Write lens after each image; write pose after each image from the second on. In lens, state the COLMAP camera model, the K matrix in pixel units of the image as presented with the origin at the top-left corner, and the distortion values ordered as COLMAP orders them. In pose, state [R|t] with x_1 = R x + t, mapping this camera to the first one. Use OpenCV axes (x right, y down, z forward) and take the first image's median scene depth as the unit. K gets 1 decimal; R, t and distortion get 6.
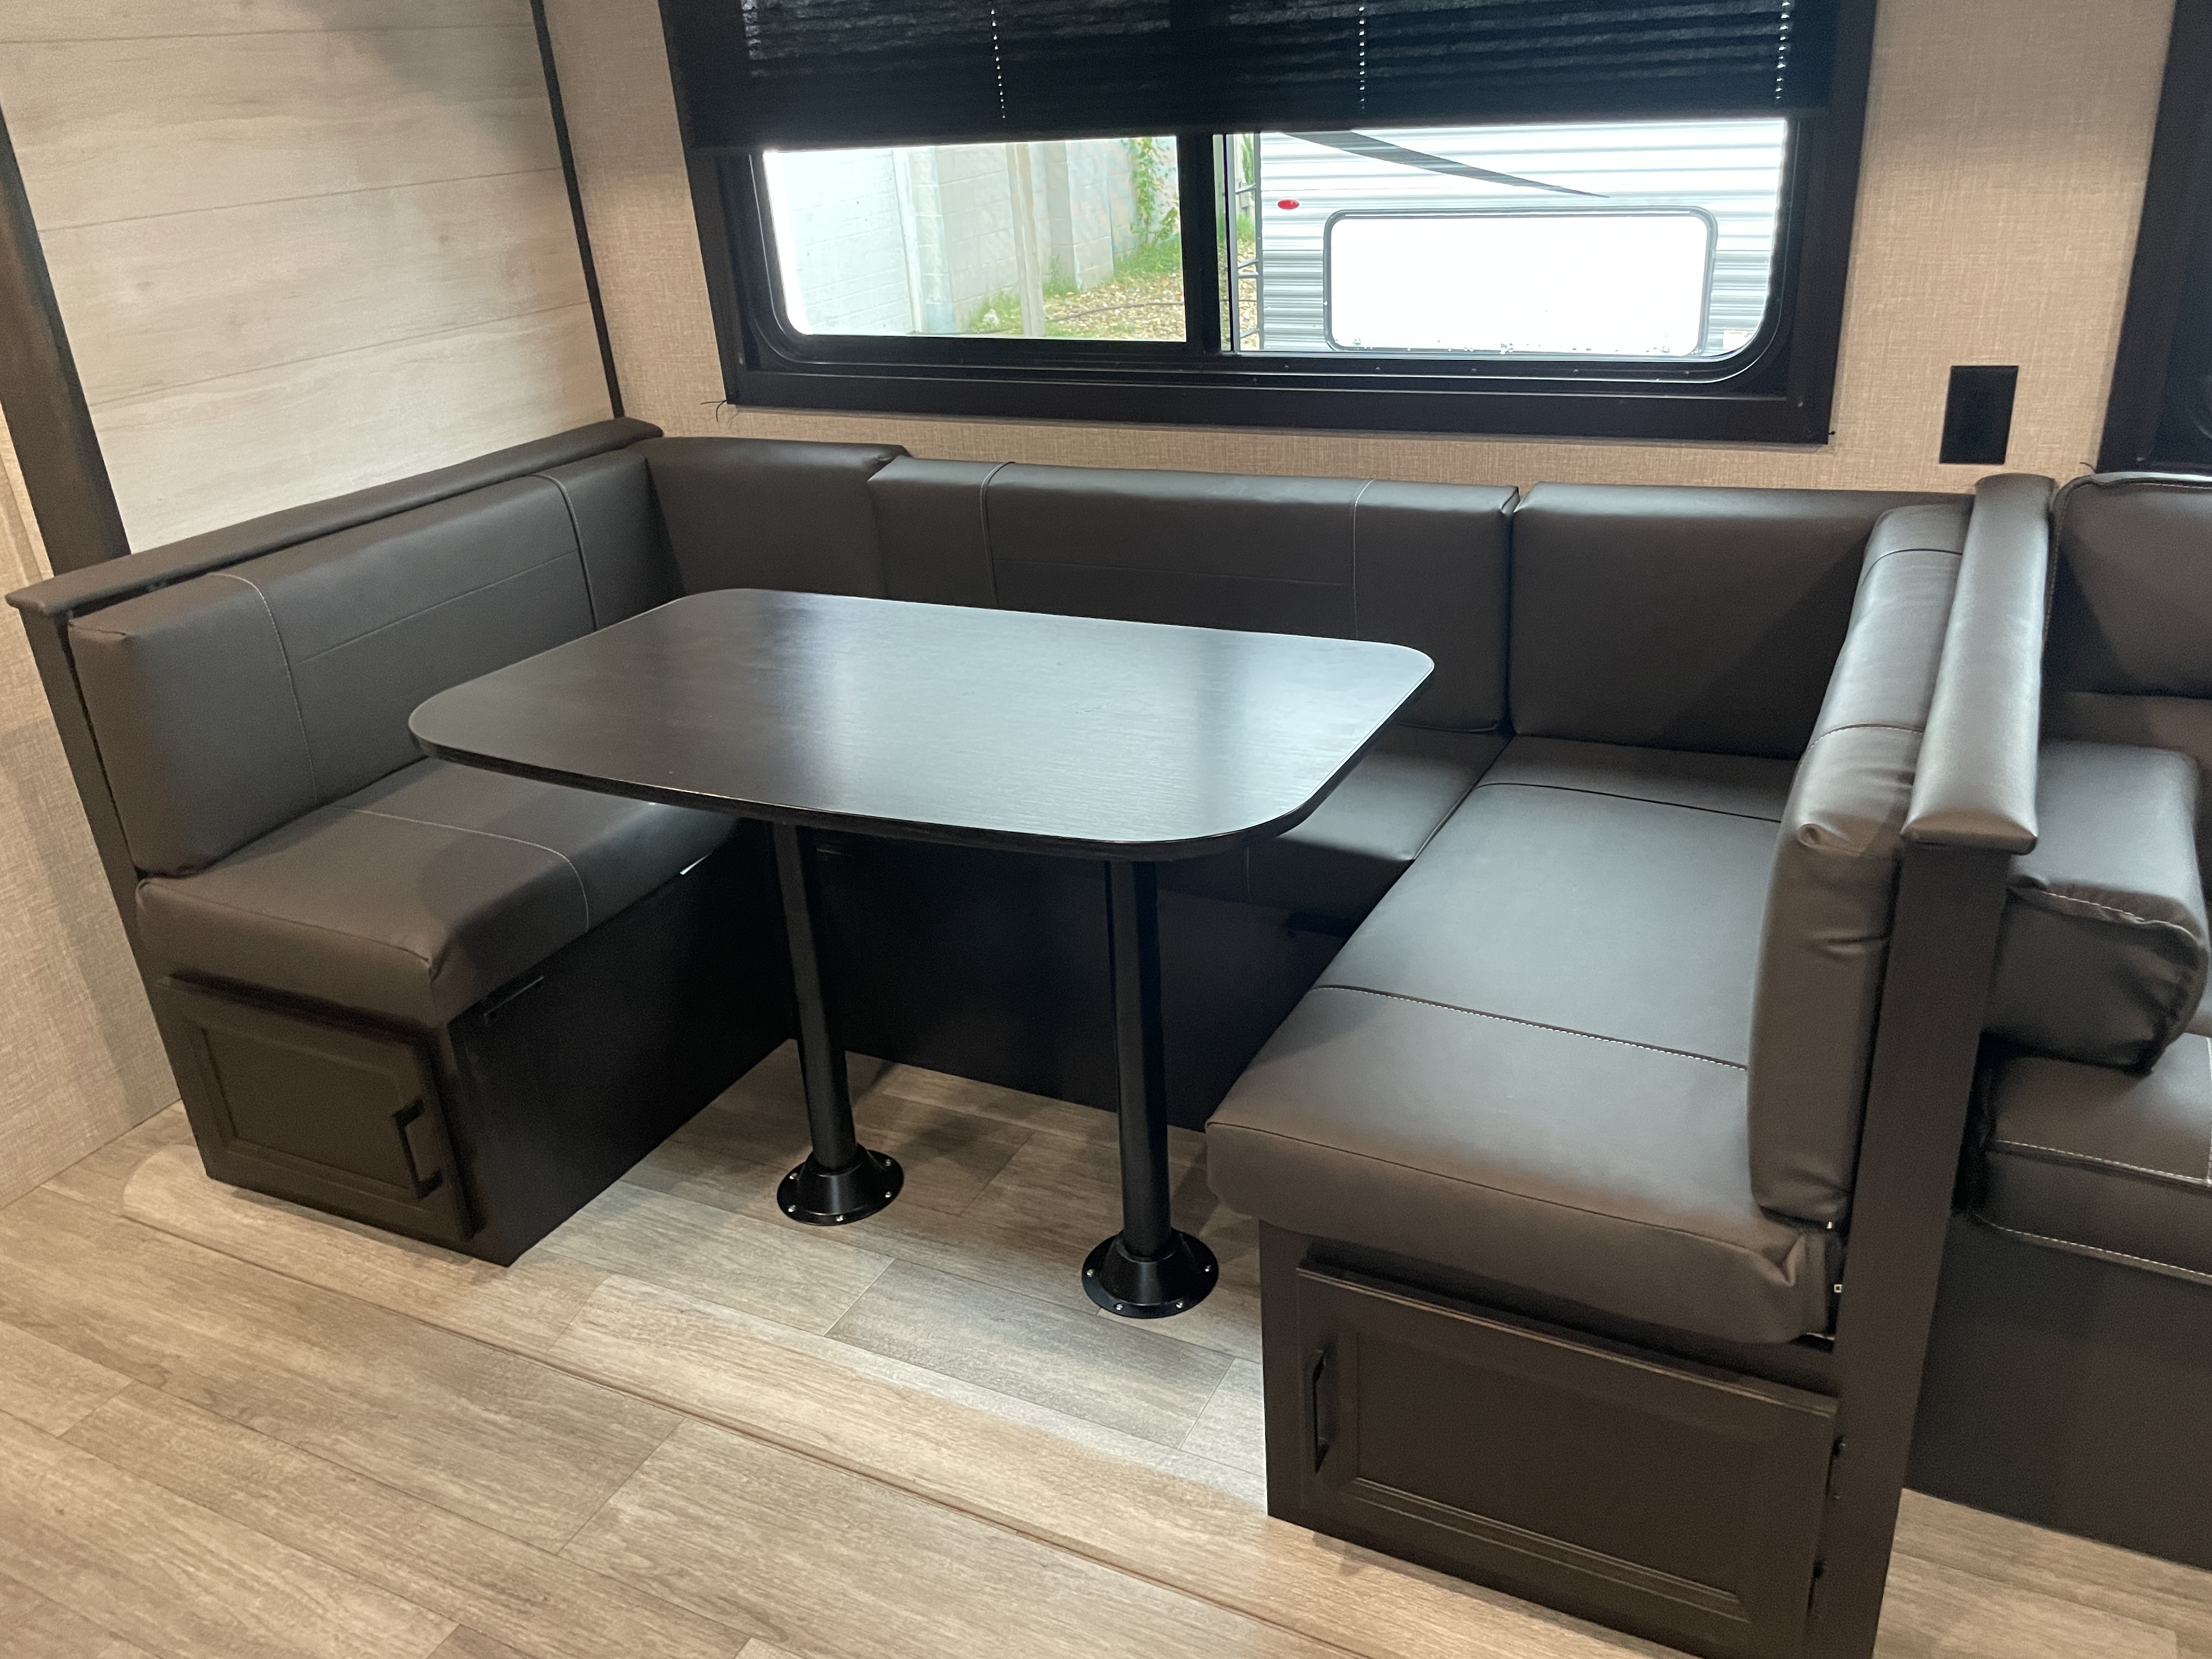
lens RADIAL K [[1688.5, 0, 1106.0], [0, 1688.5, 829.5], [0, 0, 1]] dist [0.070257, -0.097493]
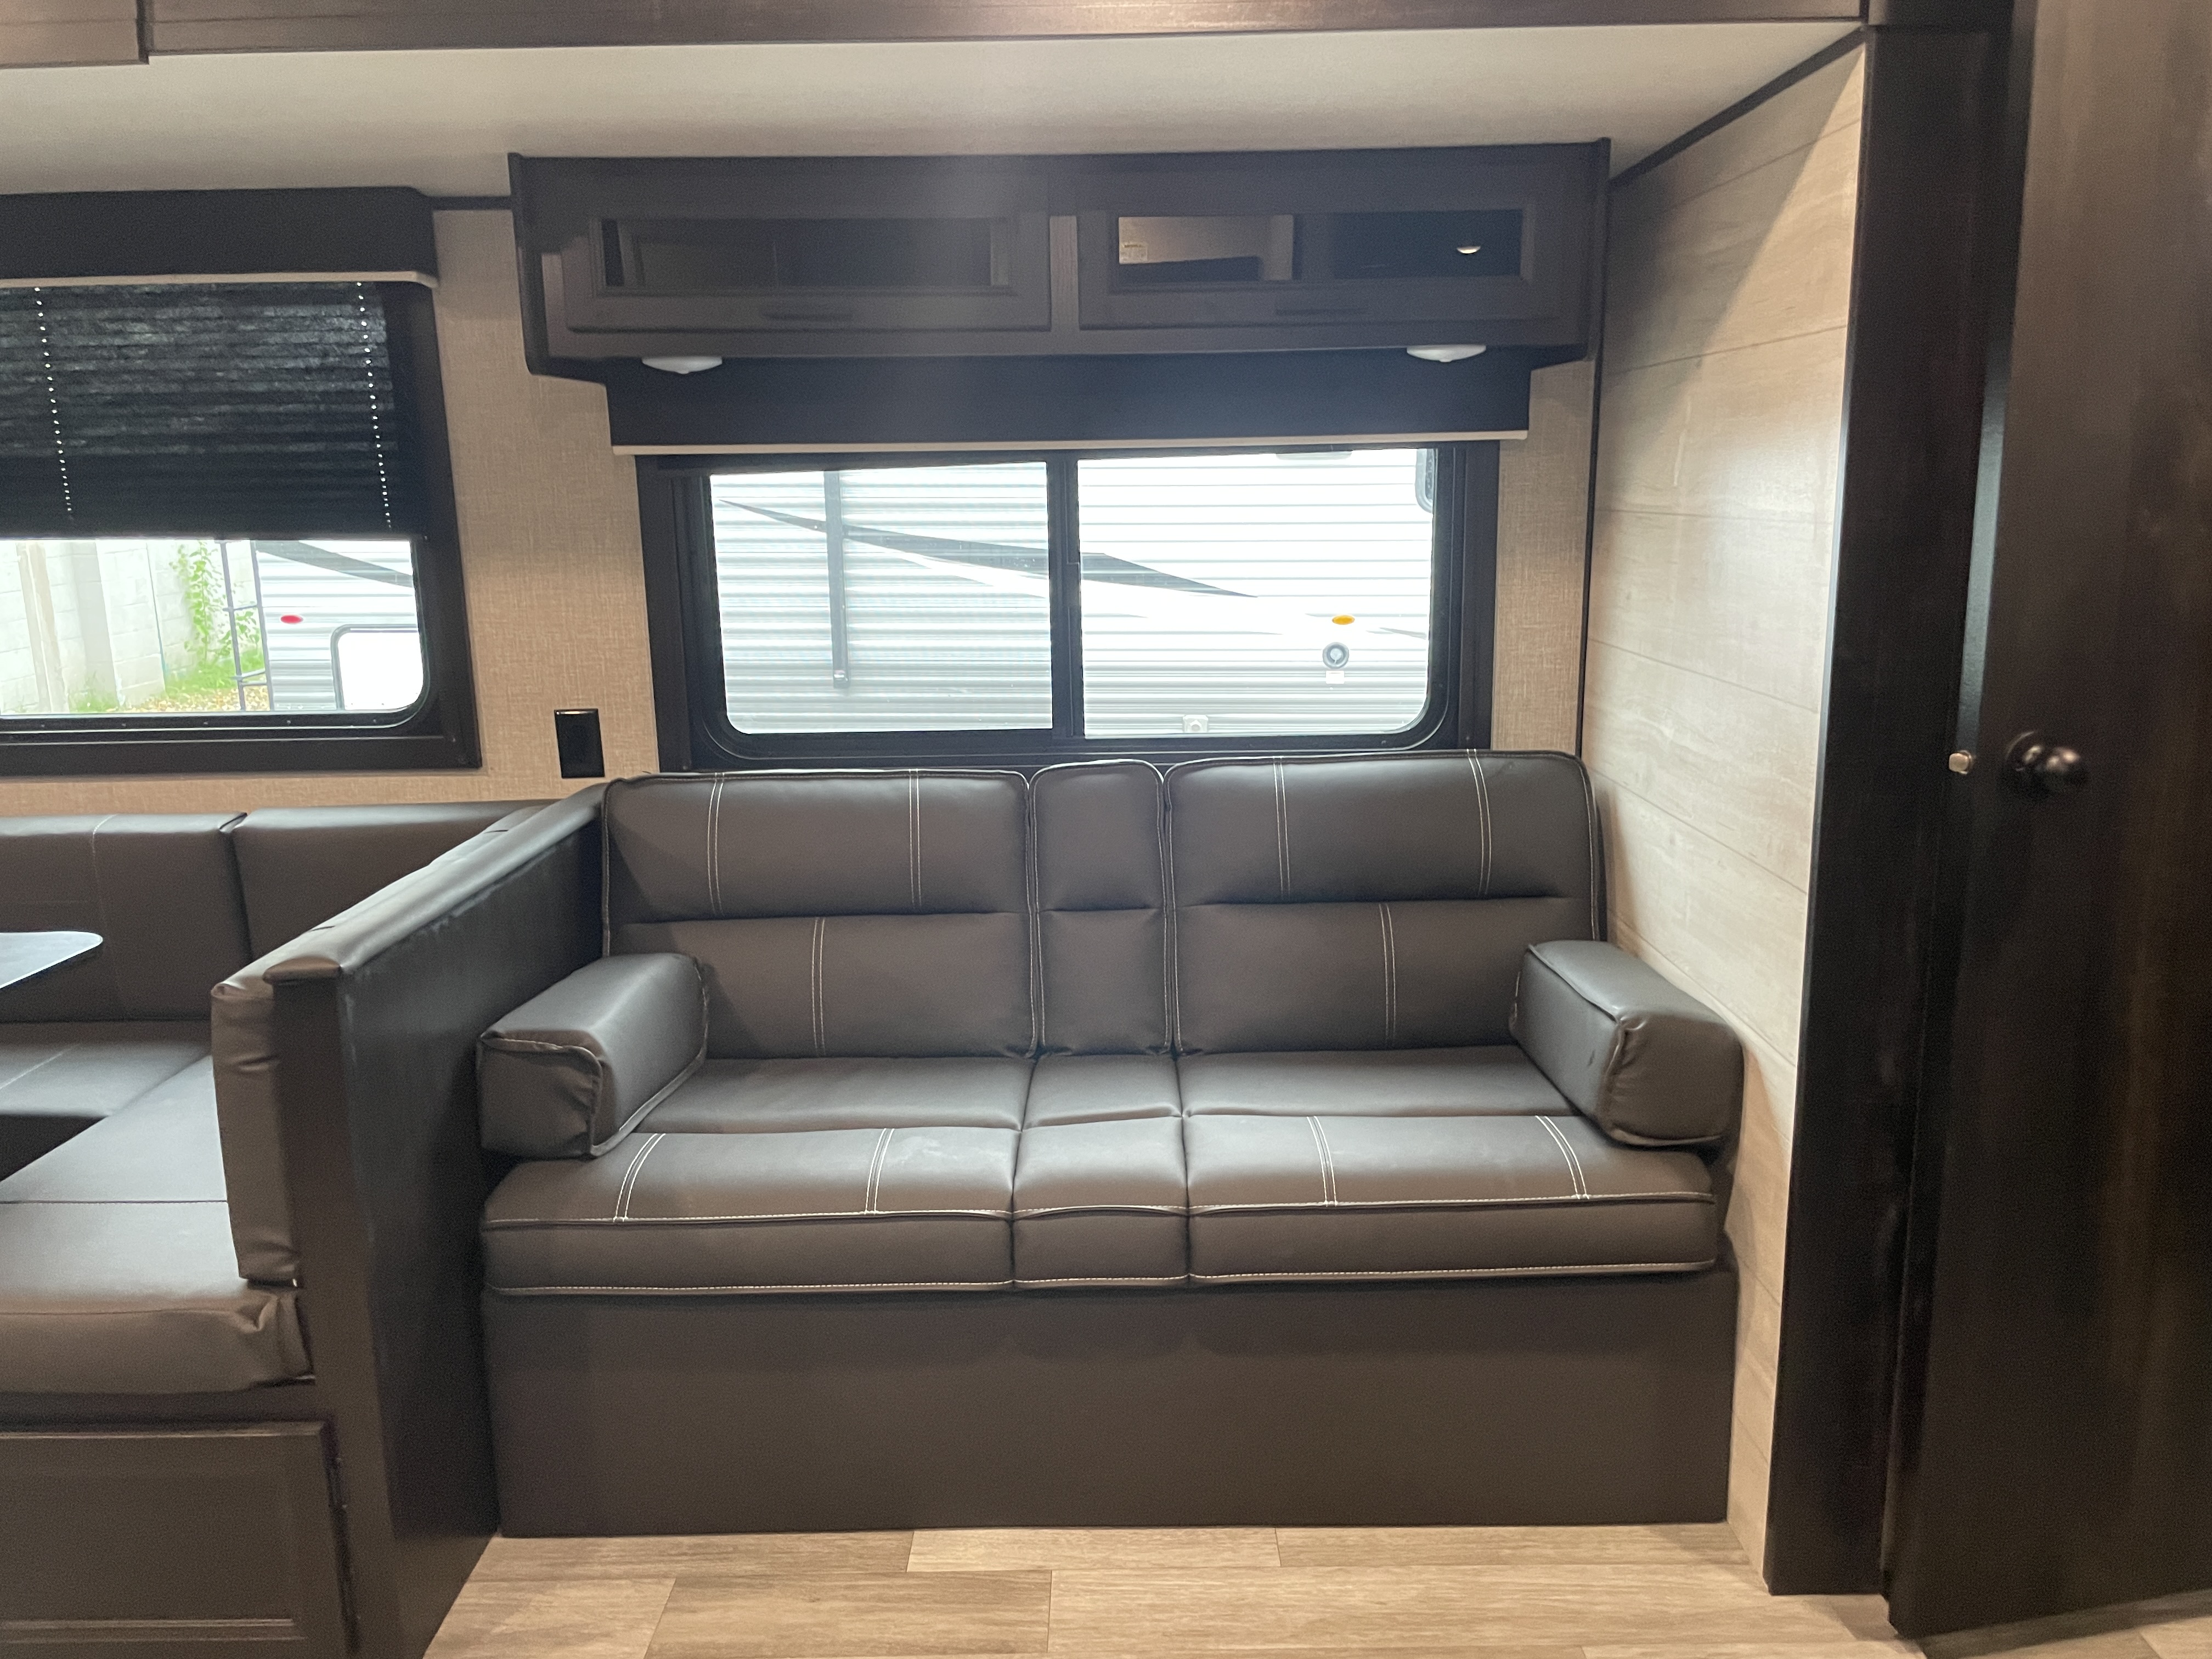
lens RADIAL K [[1692.2, 0, 1123.0], [0, 1692.2, 801.7], [0, 0, 1]] dist [0.077035, -0.107340]
pose [[0.890345, -0.041634, 0.453378, 0.301167], [0.154295, 0.964474, -0.214438, 0.189885], [-0.428343, 0.260878, 0.865139, -0.427296]]
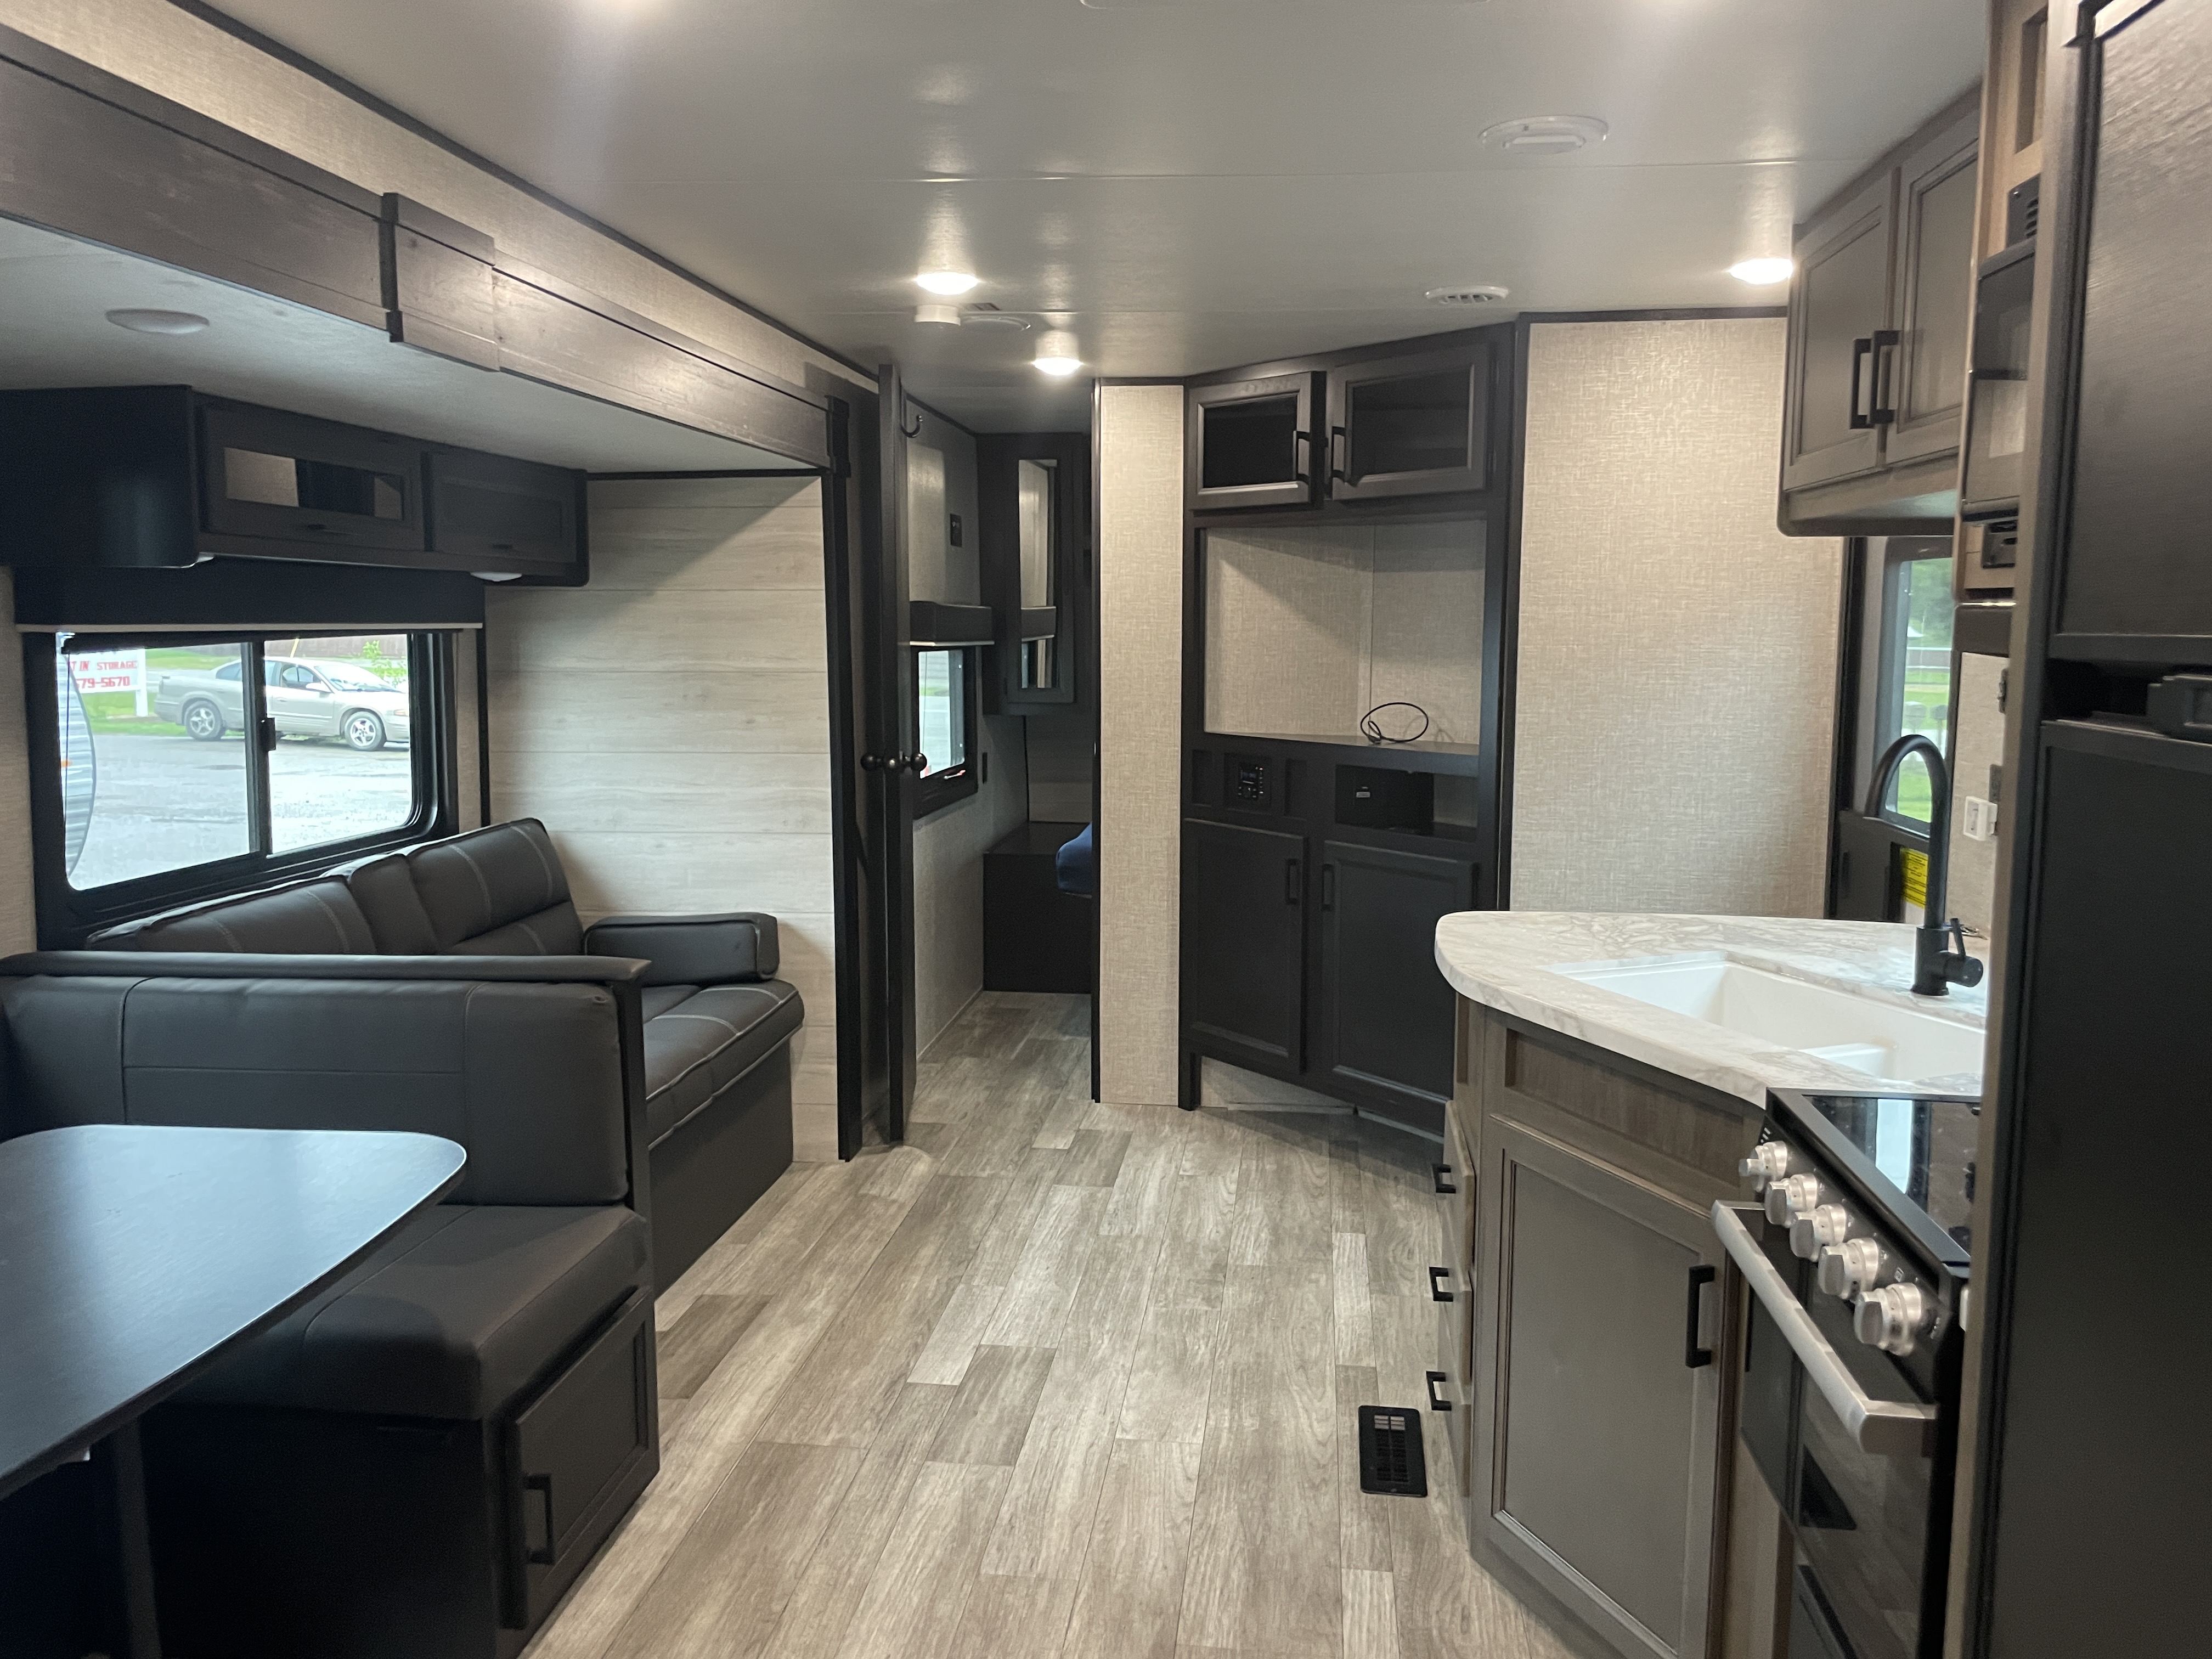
lens RADIAL K [[1692.2, 0, 1123.0], [0, 1692.2, 801.7], [0, 0, 1]] dist [0.077035, -0.107340]
pose [[-0.341483, -0.035464, 0.939219, -1.028820], [0.420727, 0.887812, 0.186491, -0.173330], [-0.840463, 0.458838, -0.288252, 0.513043]]
